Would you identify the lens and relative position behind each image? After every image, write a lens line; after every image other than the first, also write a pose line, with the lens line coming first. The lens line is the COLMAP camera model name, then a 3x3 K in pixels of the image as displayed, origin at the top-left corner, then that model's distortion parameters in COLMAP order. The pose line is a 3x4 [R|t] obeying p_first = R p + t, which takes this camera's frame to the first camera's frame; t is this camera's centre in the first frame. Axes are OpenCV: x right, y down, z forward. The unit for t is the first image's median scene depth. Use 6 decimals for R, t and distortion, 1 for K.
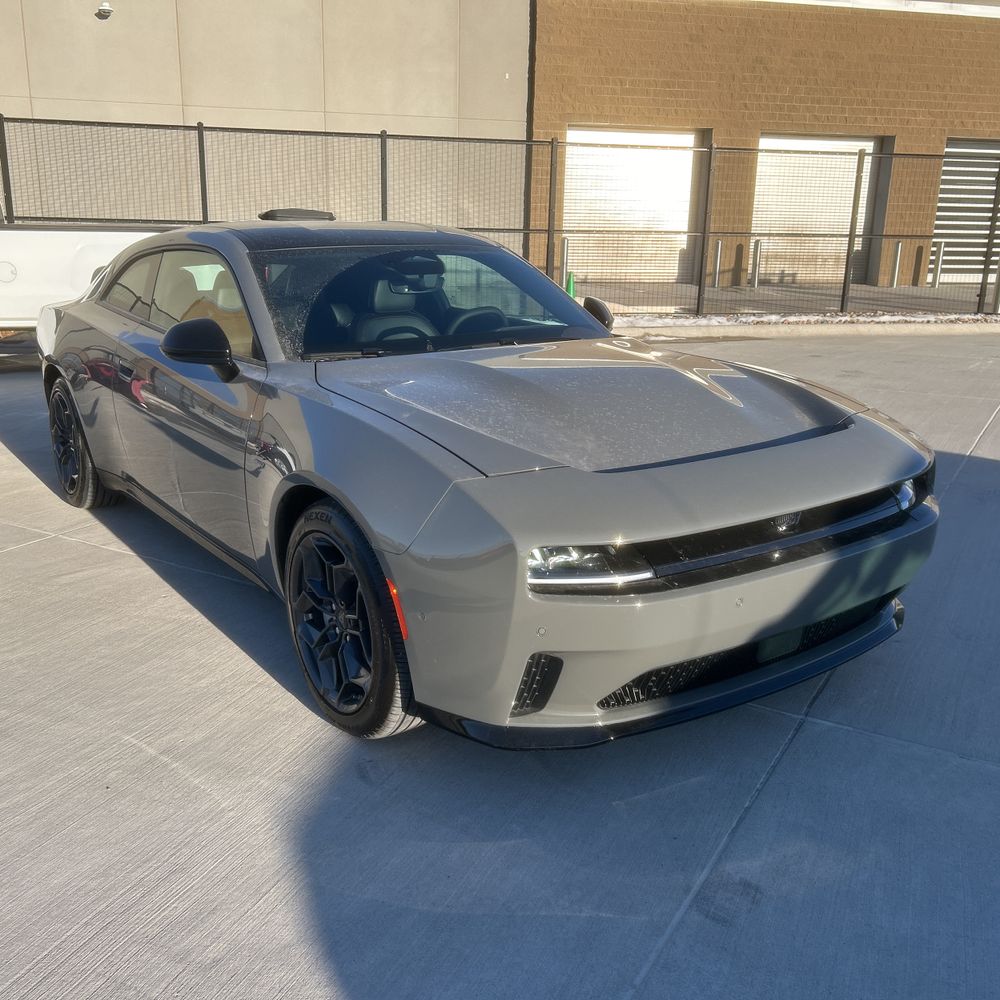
lens RADIAL K [[1025.4, 0, 499.8], [0, 1025.4, 508.9], [0, 0, 1]] dist [0.037452, 0.000000]
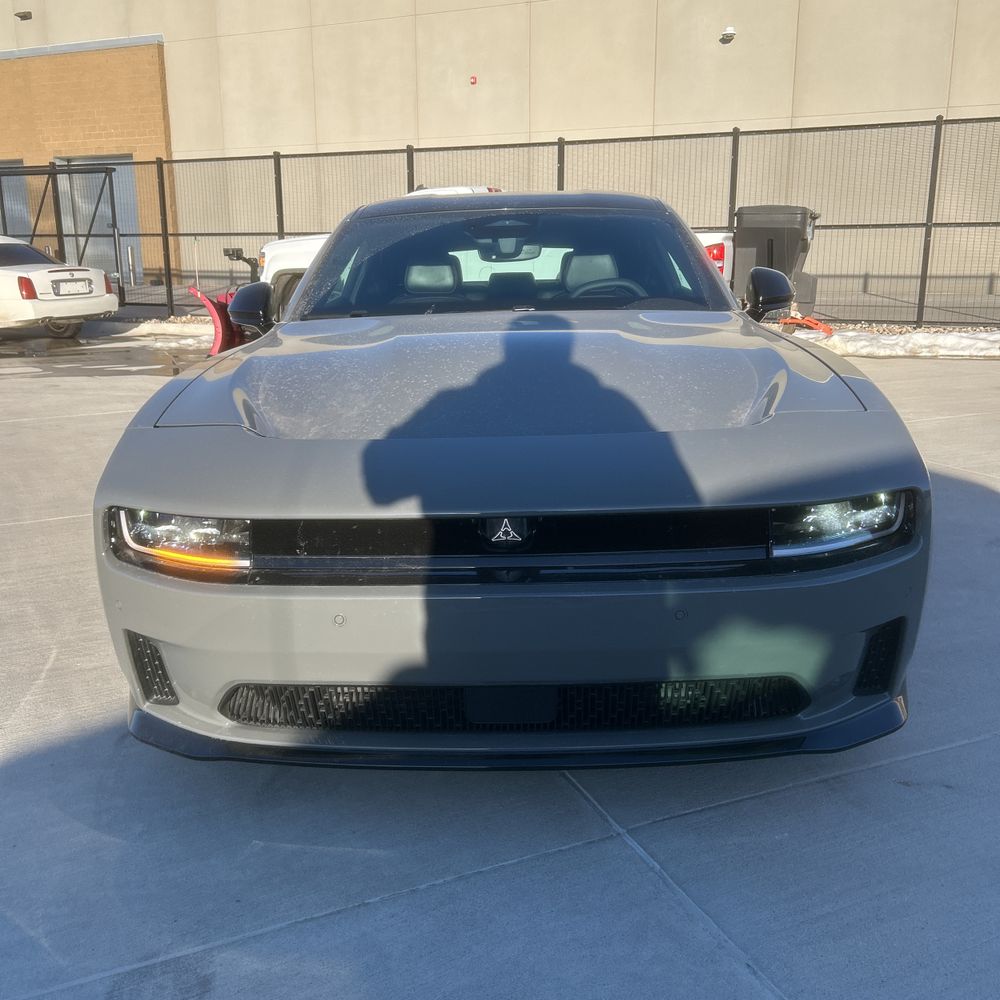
lens RADIAL K [[1025.4, 0, 499.4], [0, 1025.4, 497.7], [0, 0, 1]] dist [0.037452, 0.000000]
pose [[0.791690, 0.122339, -0.598549, 0.758482], [-0.141942, 0.989768, 0.014558, -0.025641], [0.594205, 0.073434, 0.800954, 0.458410]]
